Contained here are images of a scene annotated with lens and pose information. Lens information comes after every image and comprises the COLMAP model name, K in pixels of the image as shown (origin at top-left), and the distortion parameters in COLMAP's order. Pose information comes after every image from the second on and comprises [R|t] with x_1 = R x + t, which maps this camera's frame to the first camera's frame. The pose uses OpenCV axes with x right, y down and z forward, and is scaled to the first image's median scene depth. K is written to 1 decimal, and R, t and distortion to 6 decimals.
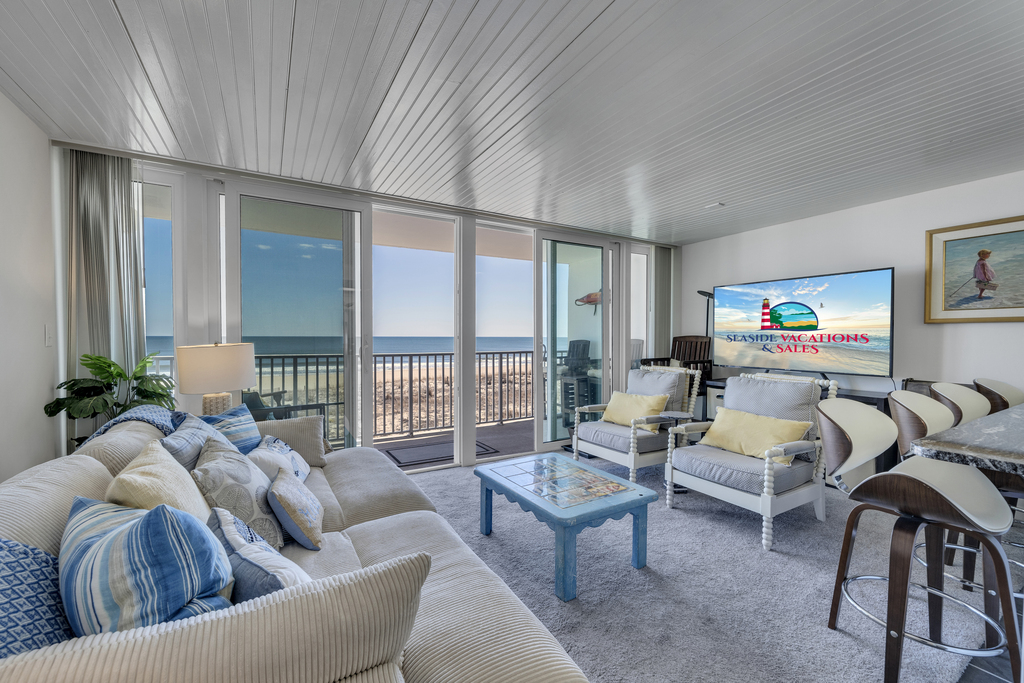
lens RADIAL K [[425.2, 0, 528.3], [0, 425.2, 343.5], [0, 0, 1]] dist [-0.007941, 0.001067]
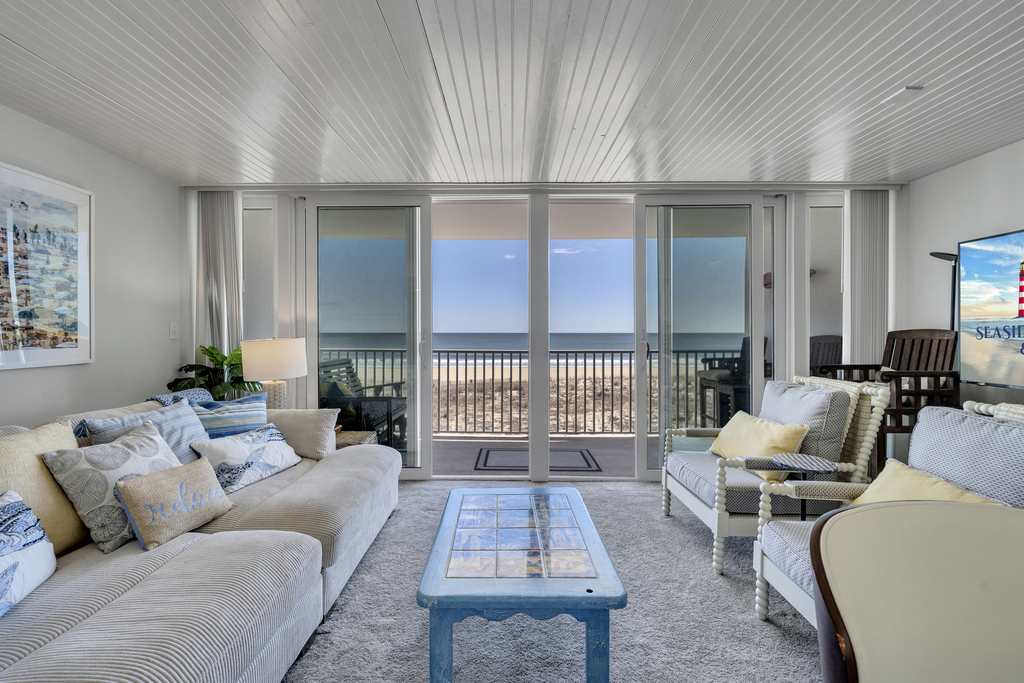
lens RADIAL K [[425.2, 0, 512.4], [0, 425.2, 338.5], [0, 0, 1]] dist [-0.007941, 0.001067]
pose [[0.842970, 0.004000, -0.537946, 0.268432], [-0.006174, 0.999978, -0.002238, -0.000108], [0.537925, 0.005208, 0.842977, 0.235239]]
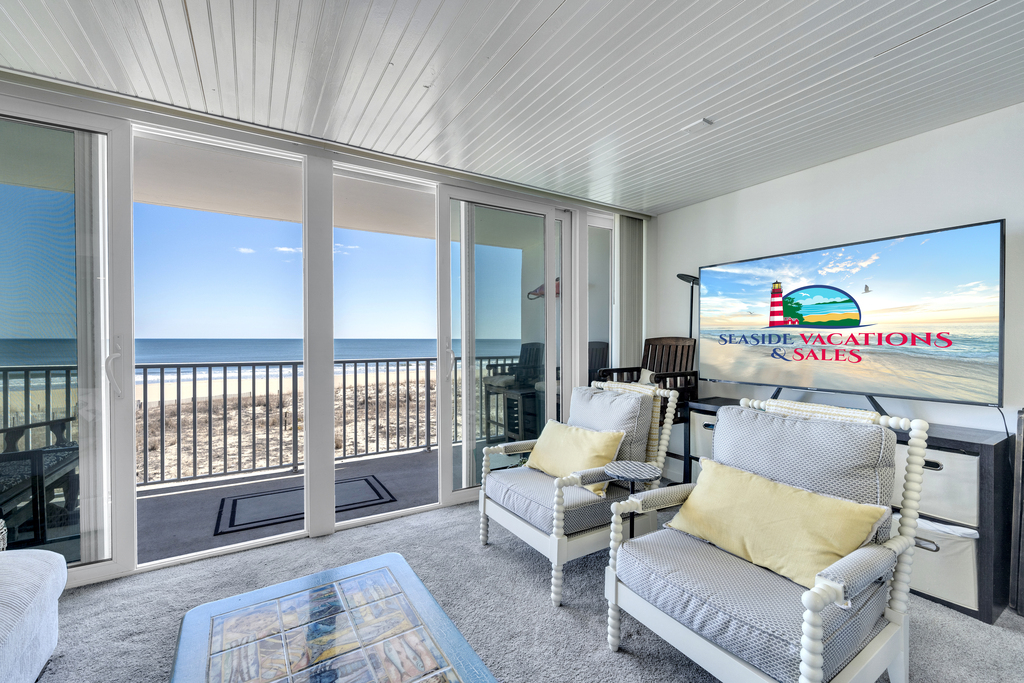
lens RADIAL K [[425.2, 0, 516.9], [0, 425.2, 343.2], [0, 0, 1]] dist [-0.007941, 0.001067]
pose [[0.999955, -0.000588, -0.009444, 0.161196], [0.000532, 0.999983, -0.005870, -0.003145], [0.009447, 0.005865, 0.999938, 0.339028]]
